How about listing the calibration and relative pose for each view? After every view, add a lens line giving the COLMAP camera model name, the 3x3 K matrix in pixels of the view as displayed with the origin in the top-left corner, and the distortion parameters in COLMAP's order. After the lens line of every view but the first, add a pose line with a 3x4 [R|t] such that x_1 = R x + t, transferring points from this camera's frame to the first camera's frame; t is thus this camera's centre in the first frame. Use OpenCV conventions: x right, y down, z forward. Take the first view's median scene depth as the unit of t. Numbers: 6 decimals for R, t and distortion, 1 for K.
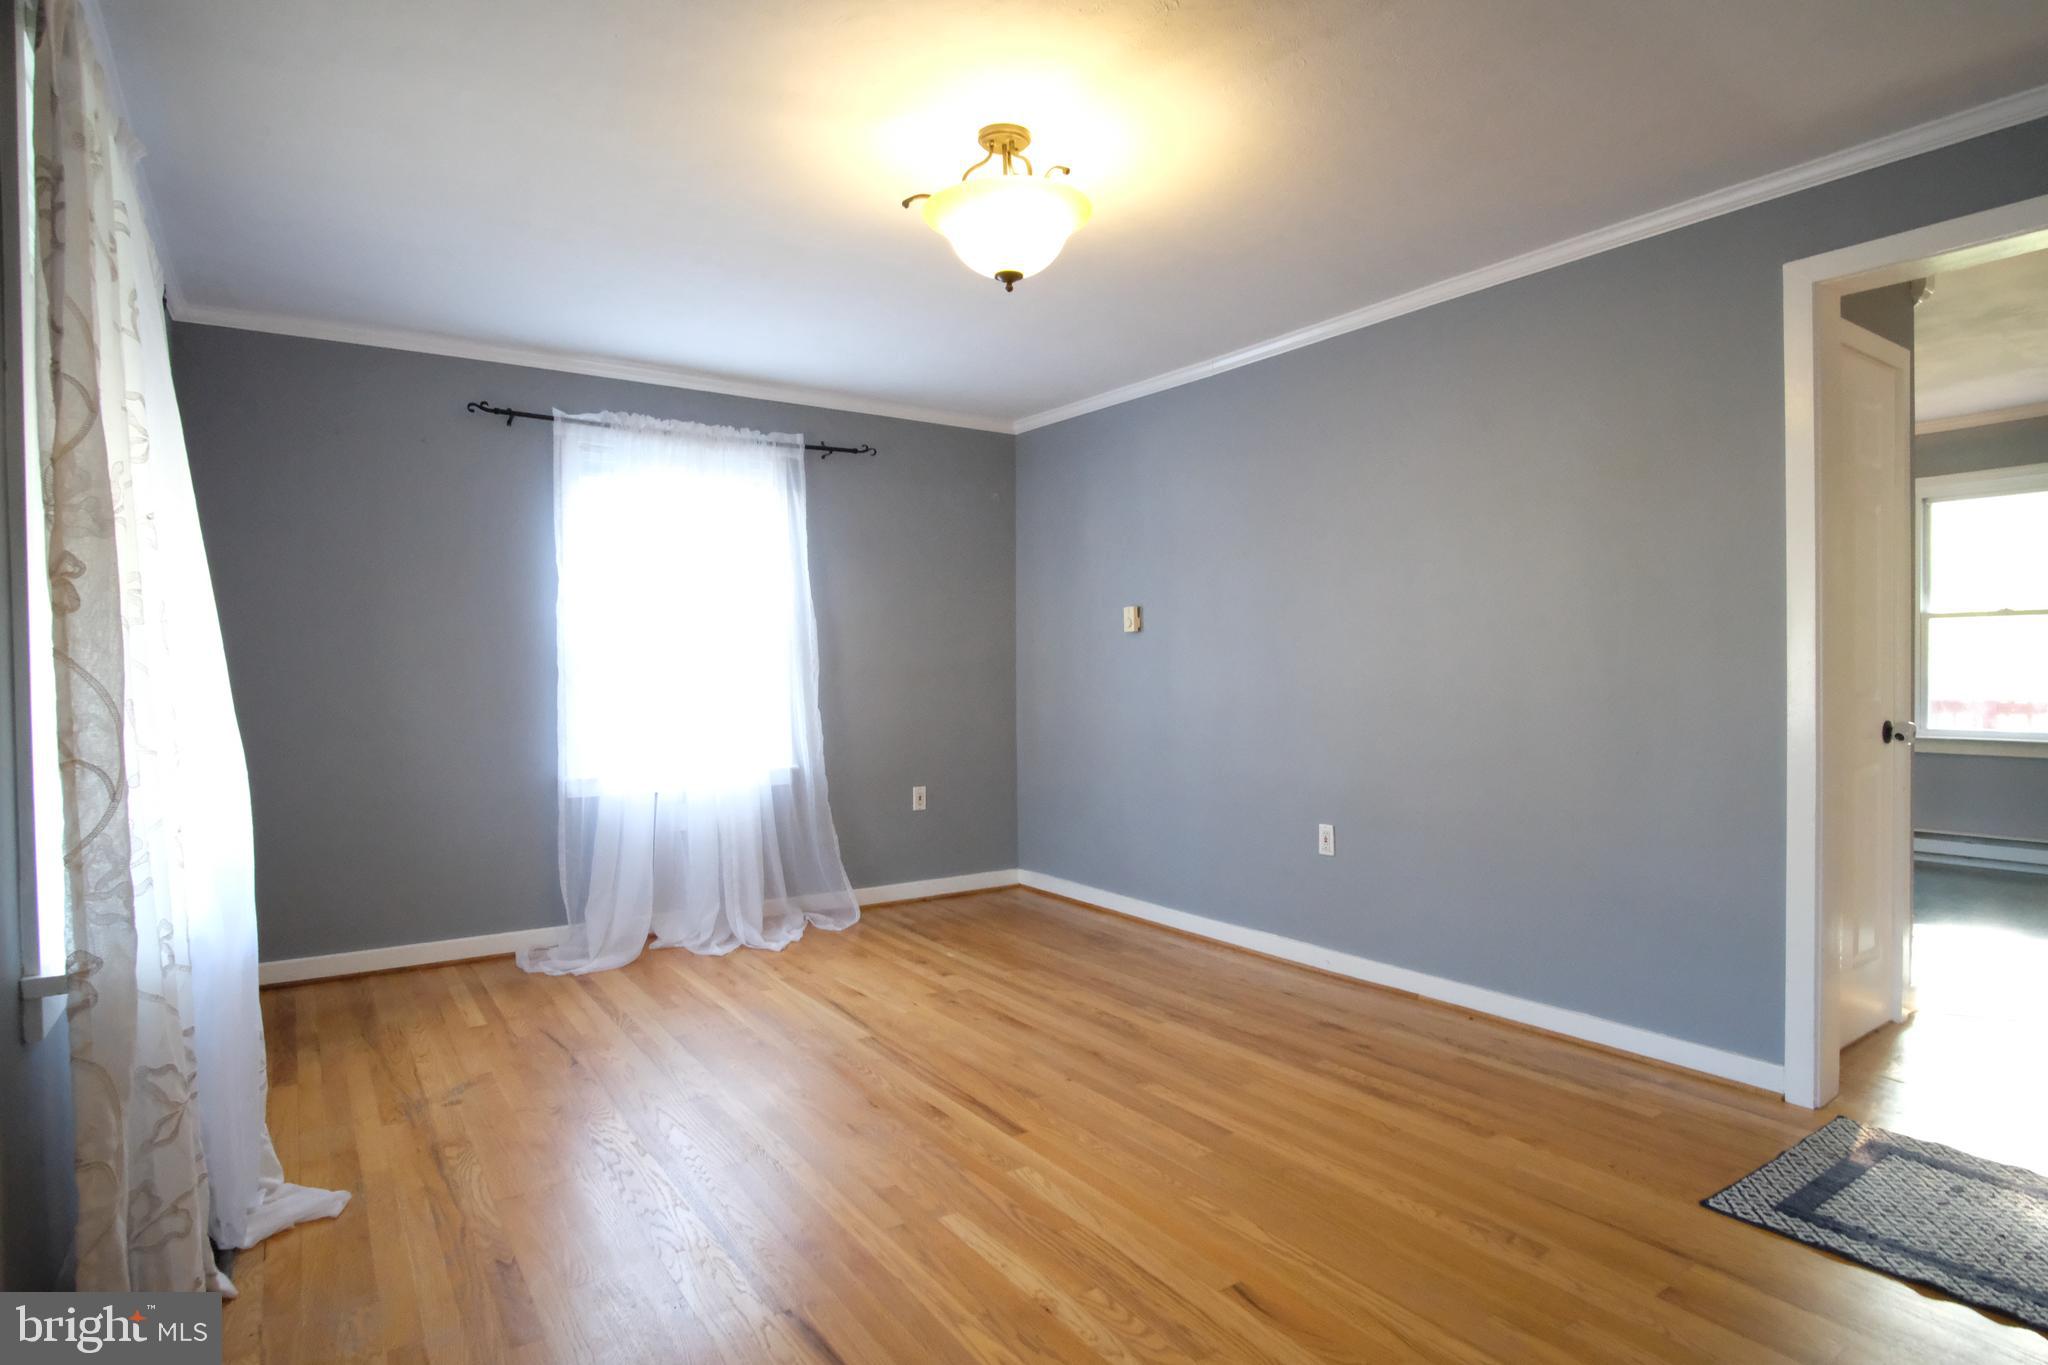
lens RADIAL K [[1088.6, 0, 1030.7], [0, 1088.6, 690.8], [0, 0, 1]] dist [-0.037864, 0.010367]
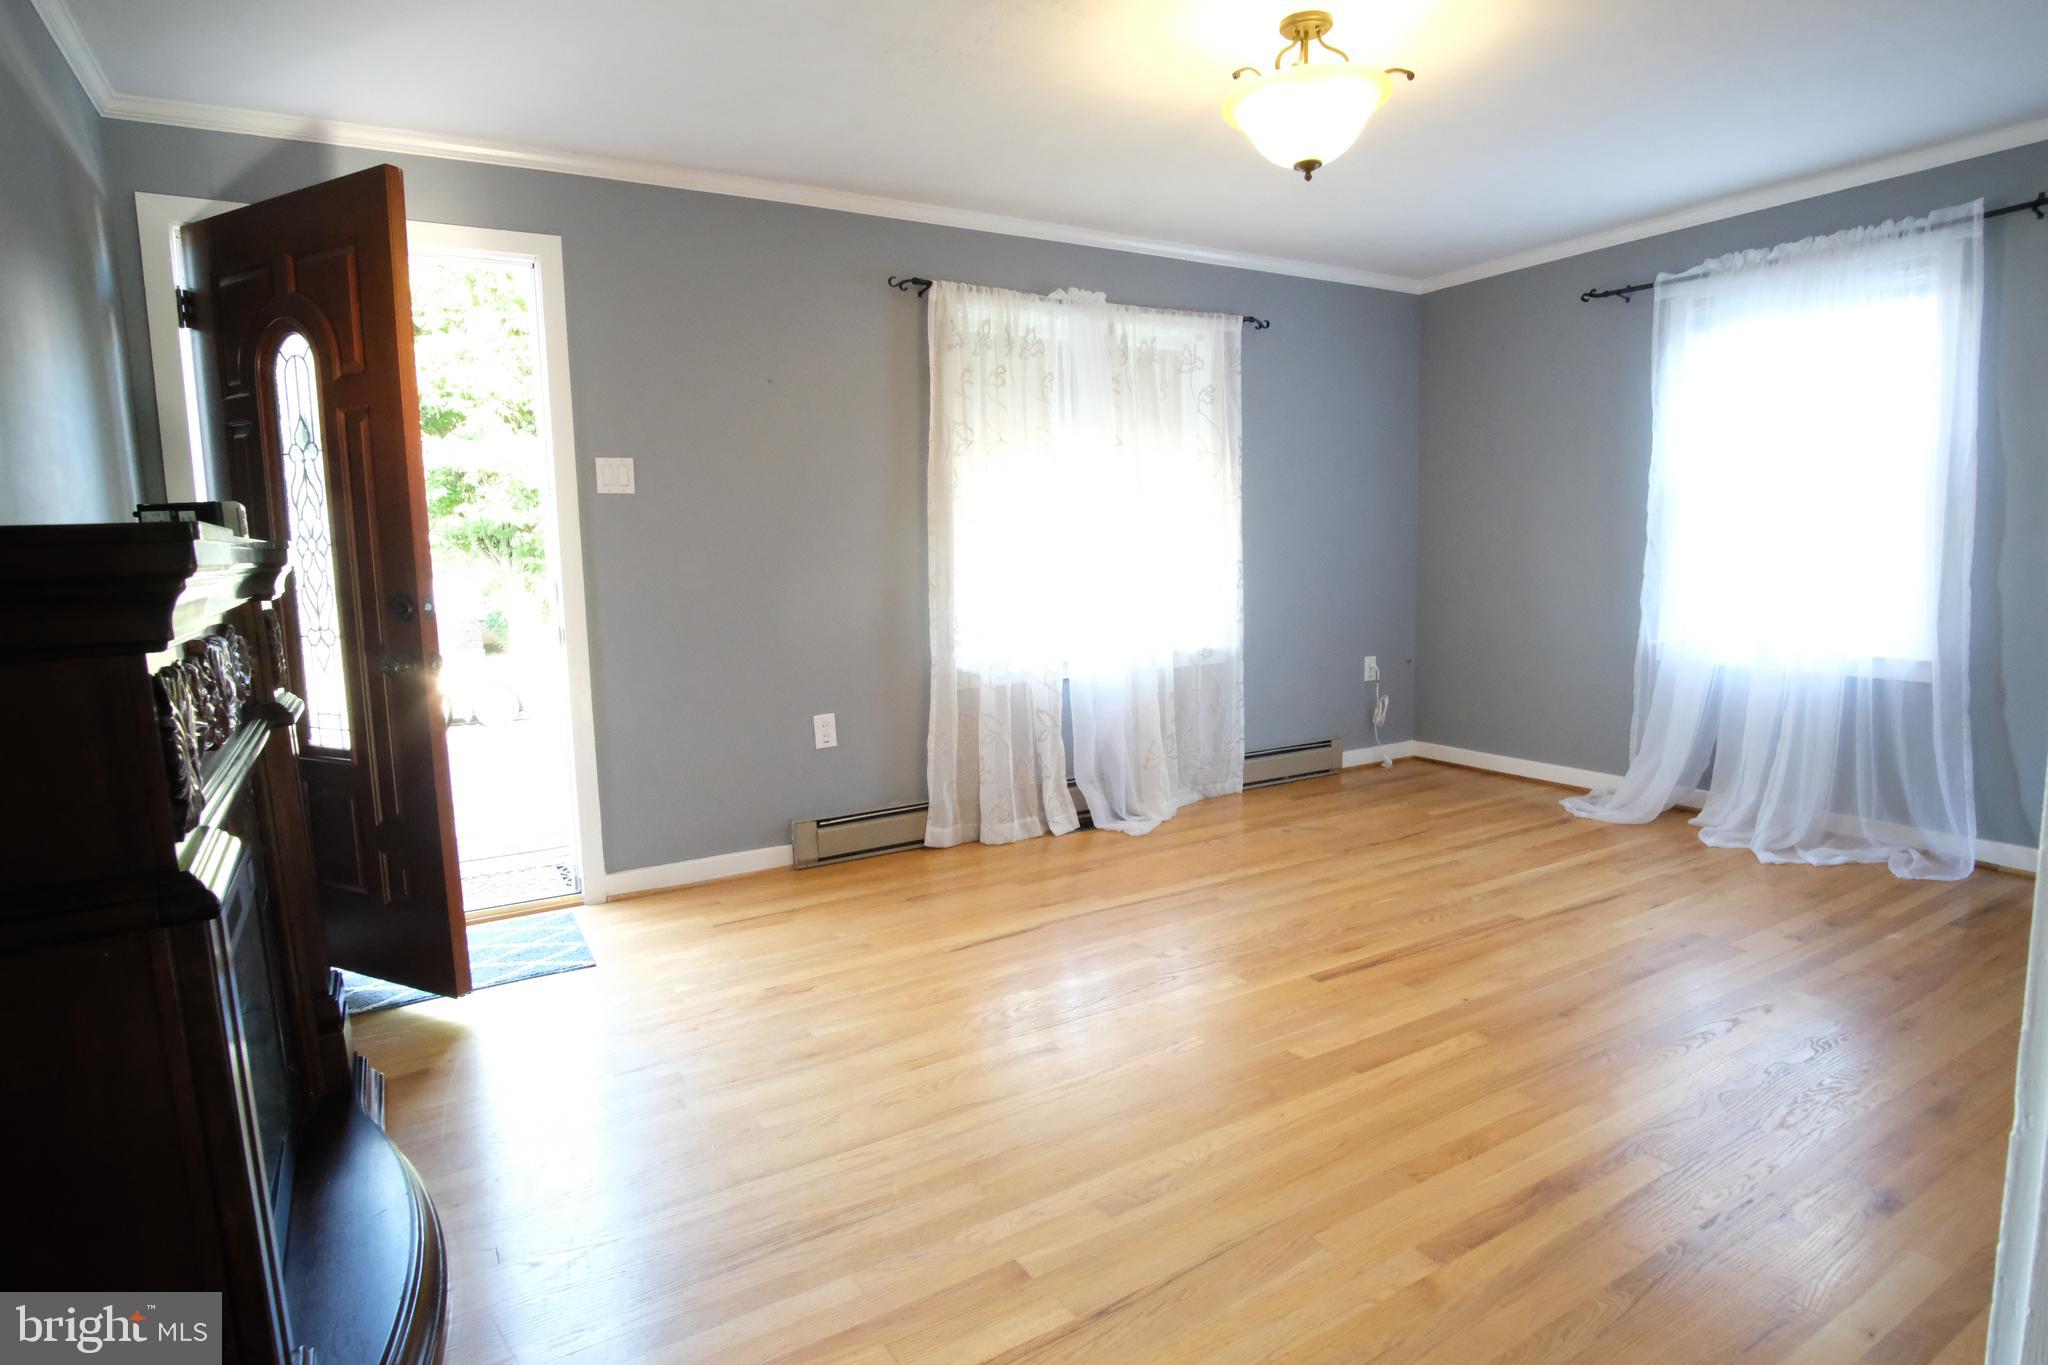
lens RADIAL K [[1088.6, 0, 1030.7], [0, 1088.6, 690.8], [0, 0, 1]] dist [-0.037864, 0.010367]
pose [[-0.059072, 0.140993, -0.988247, 0.655771], [0.007097, 0.990010, 0.140820, -0.021856], [0.998229, 0.001305, -0.059482, 0.489294]]
